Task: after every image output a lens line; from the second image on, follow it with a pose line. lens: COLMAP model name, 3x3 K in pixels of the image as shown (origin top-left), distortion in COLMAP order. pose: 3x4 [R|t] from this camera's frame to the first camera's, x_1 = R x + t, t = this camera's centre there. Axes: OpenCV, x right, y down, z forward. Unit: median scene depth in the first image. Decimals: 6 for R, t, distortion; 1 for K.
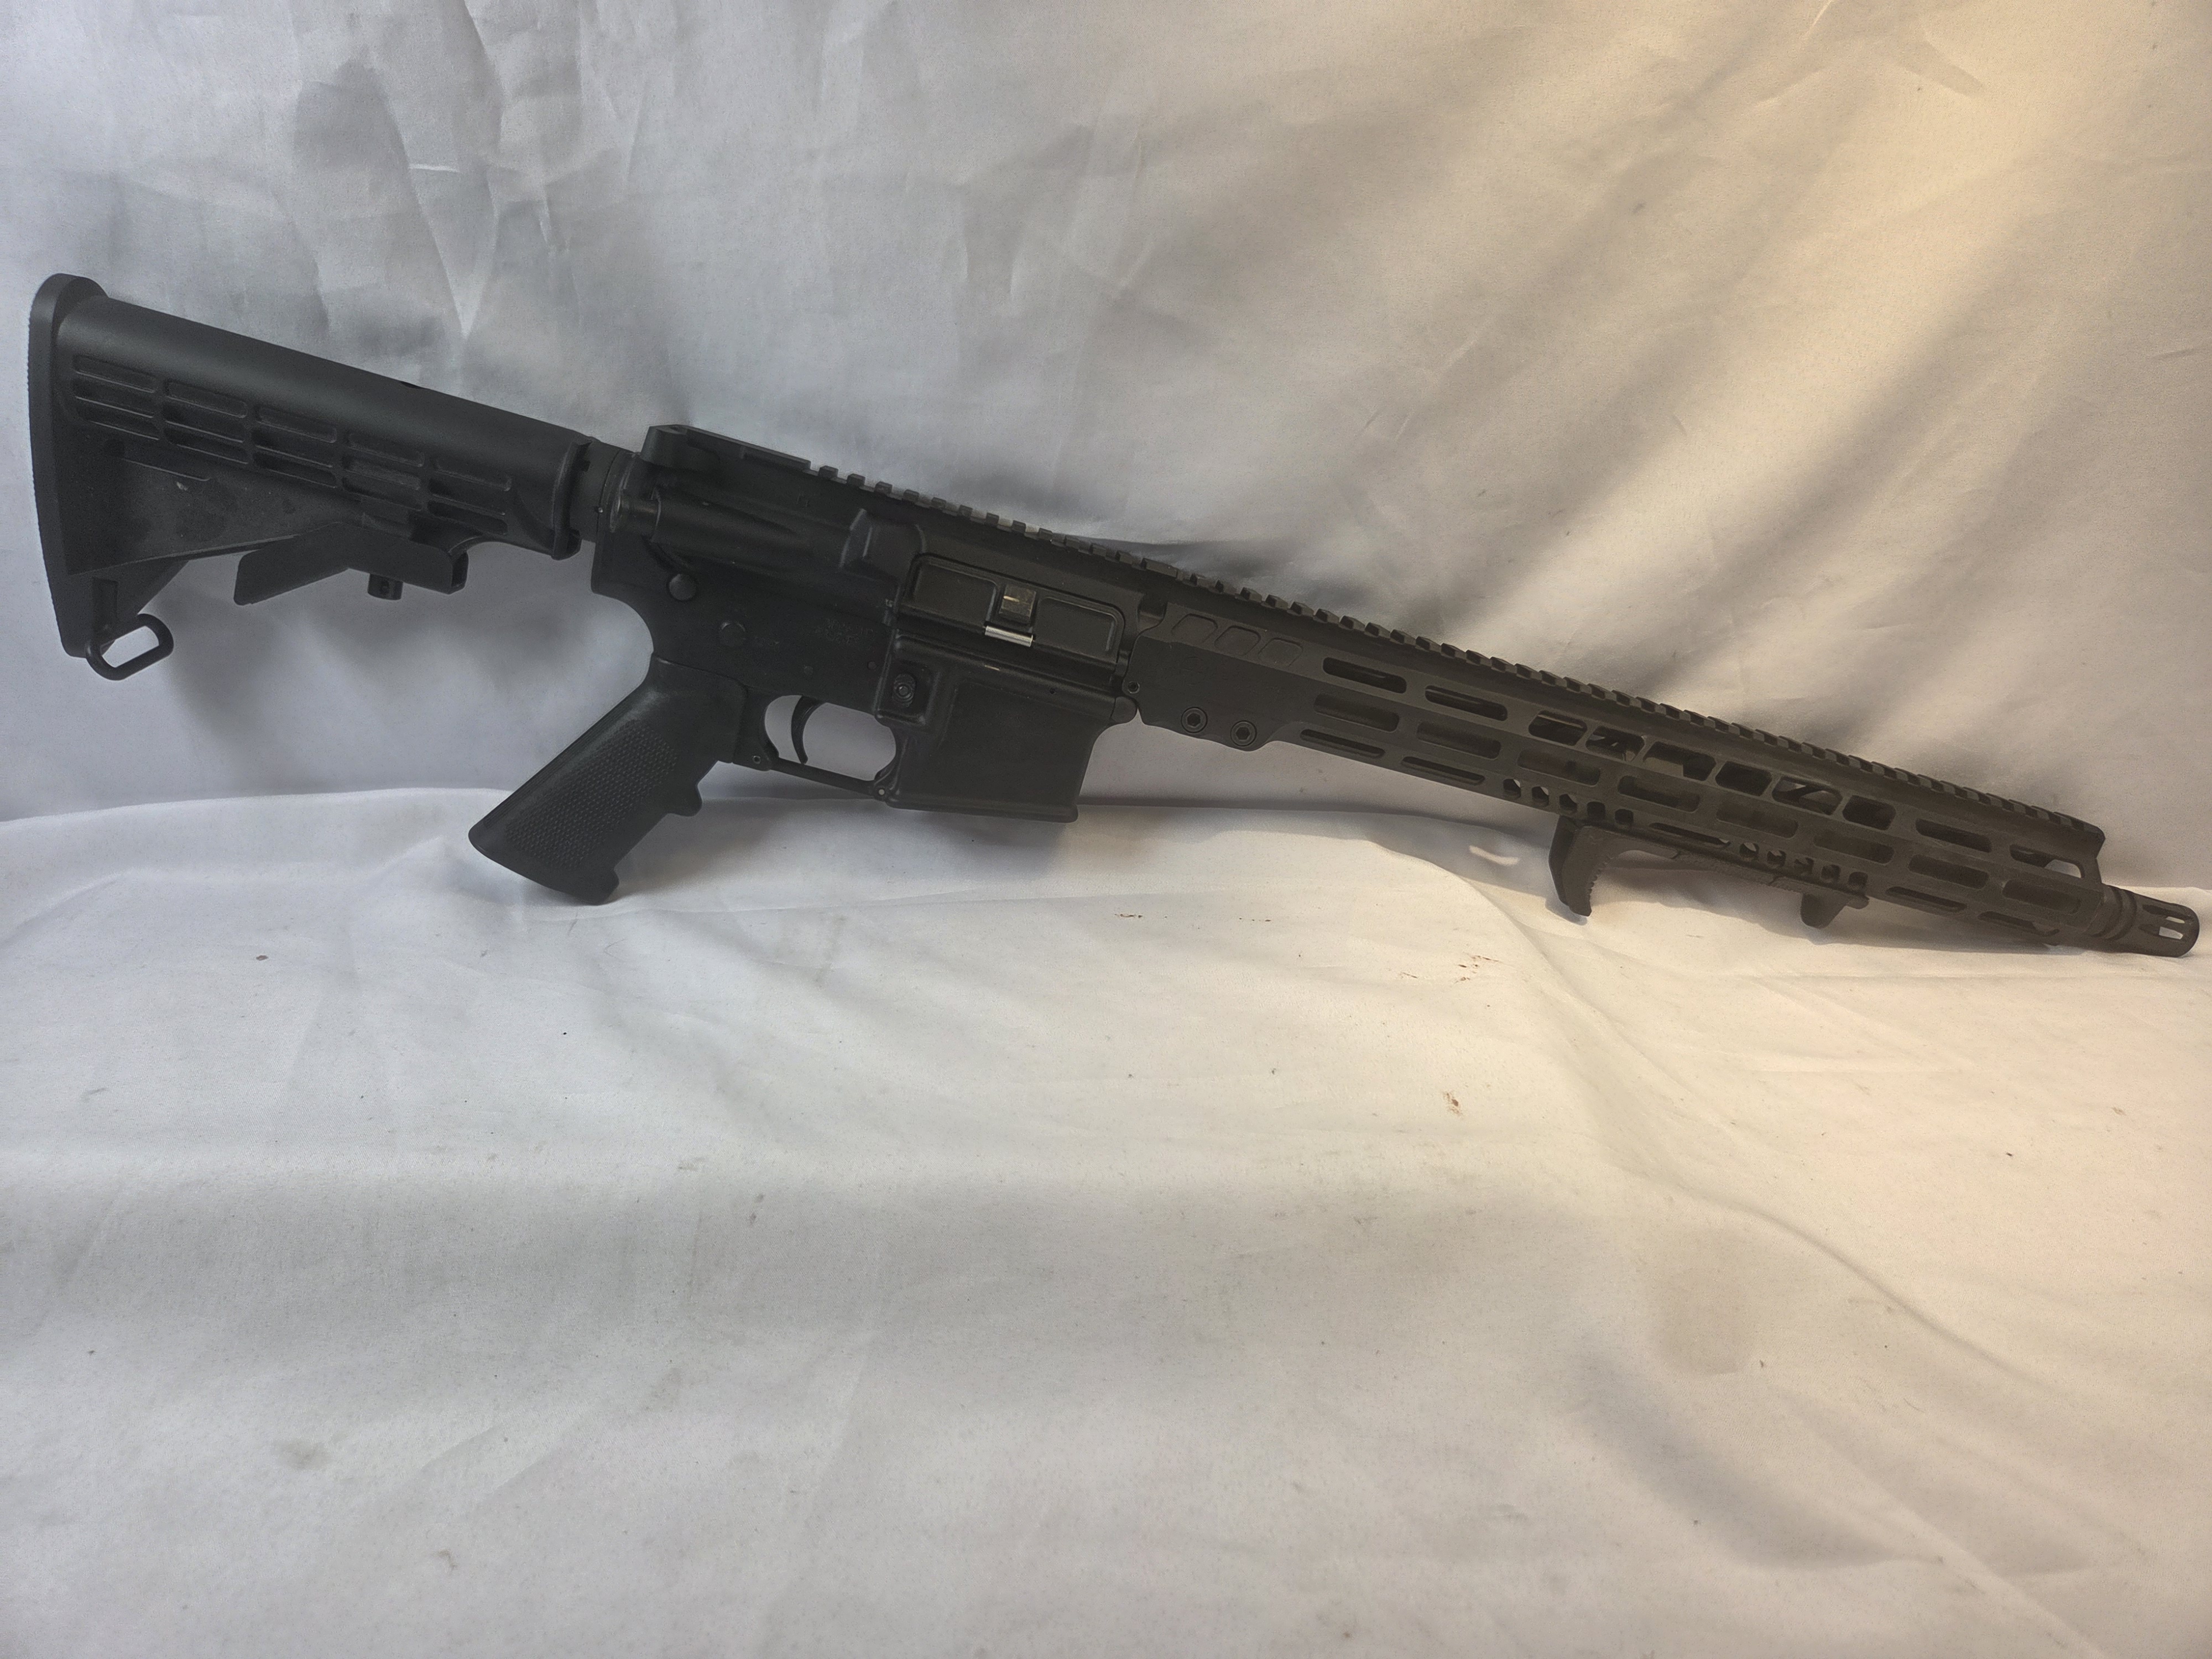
lens RADIAL K [[1479.1, 0, 1060.4], [0, 1479.1, 869.8], [0, 0, 1]] dist [0.072397, -0.072557]
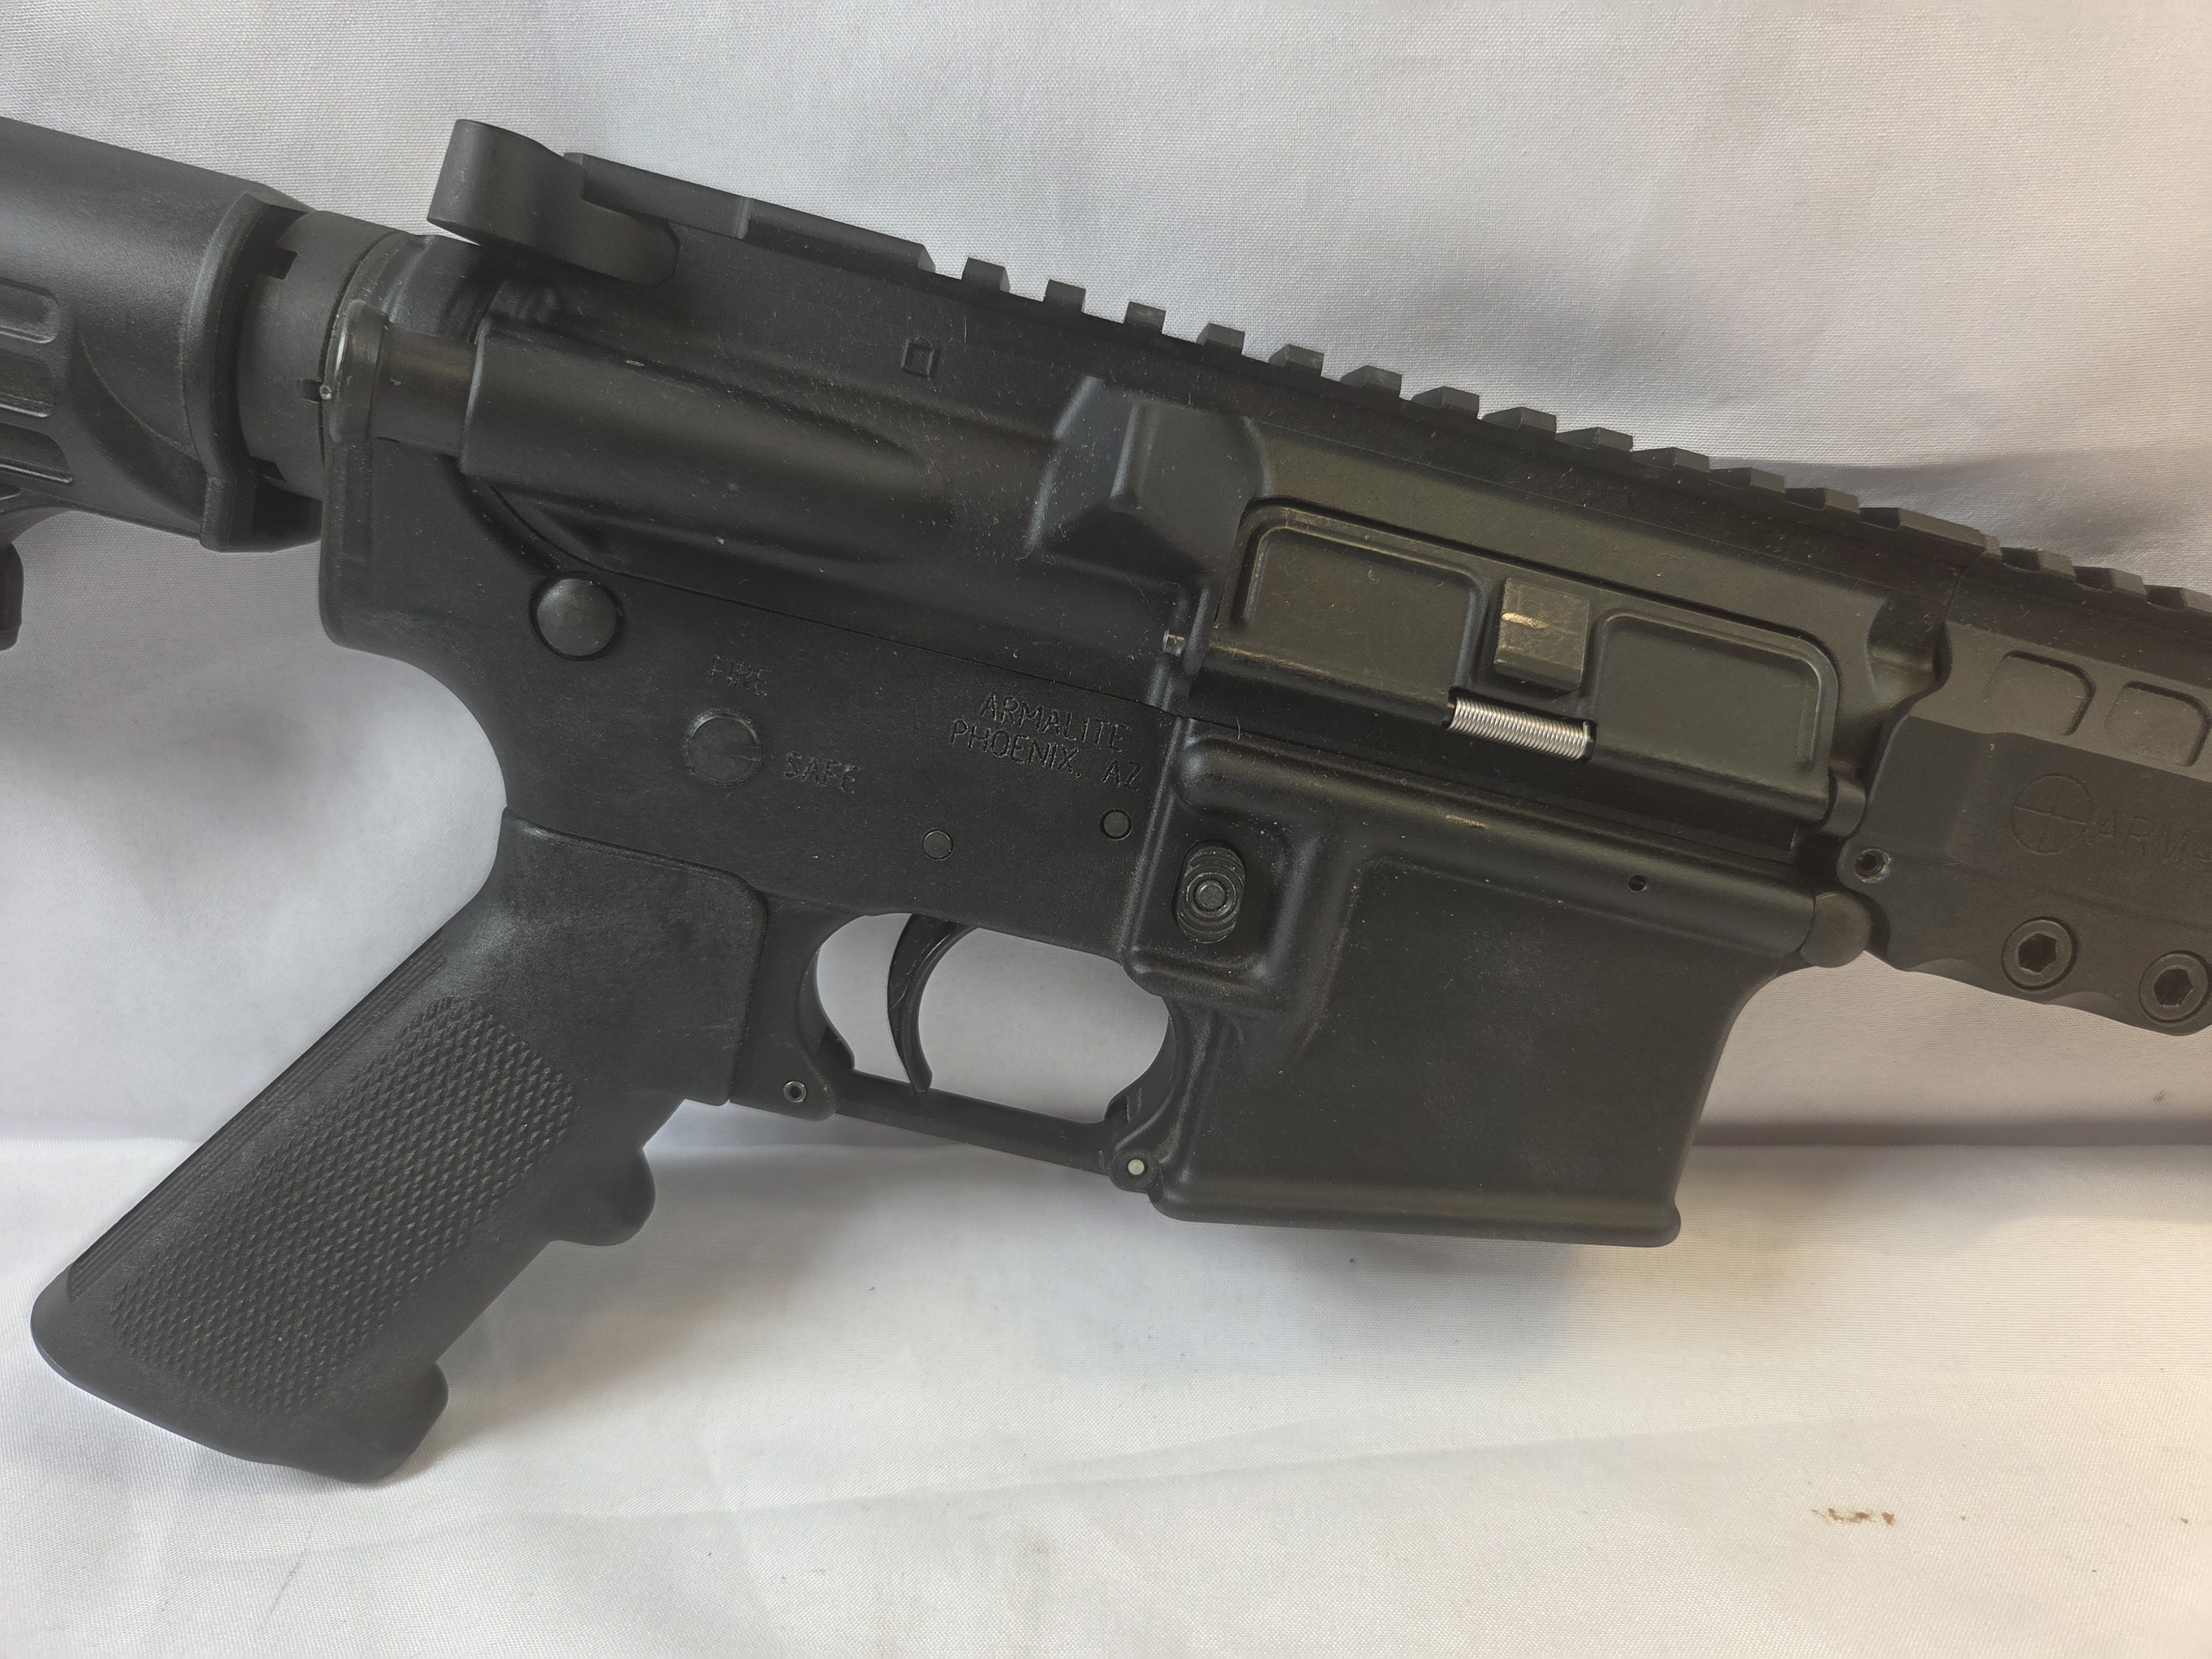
lens RADIAL K [[1479.1, 0, 1060.4], [0, 1479.1, 869.8], [0, 0, 1]] dist [0.072397, -0.072557]
pose [[0.999161, -0.023531, -0.033532, -0.128029], [0.021423, 0.997853, -0.061890, -0.105032], [0.034916, 0.061120, 0.997520, 0.646917]]
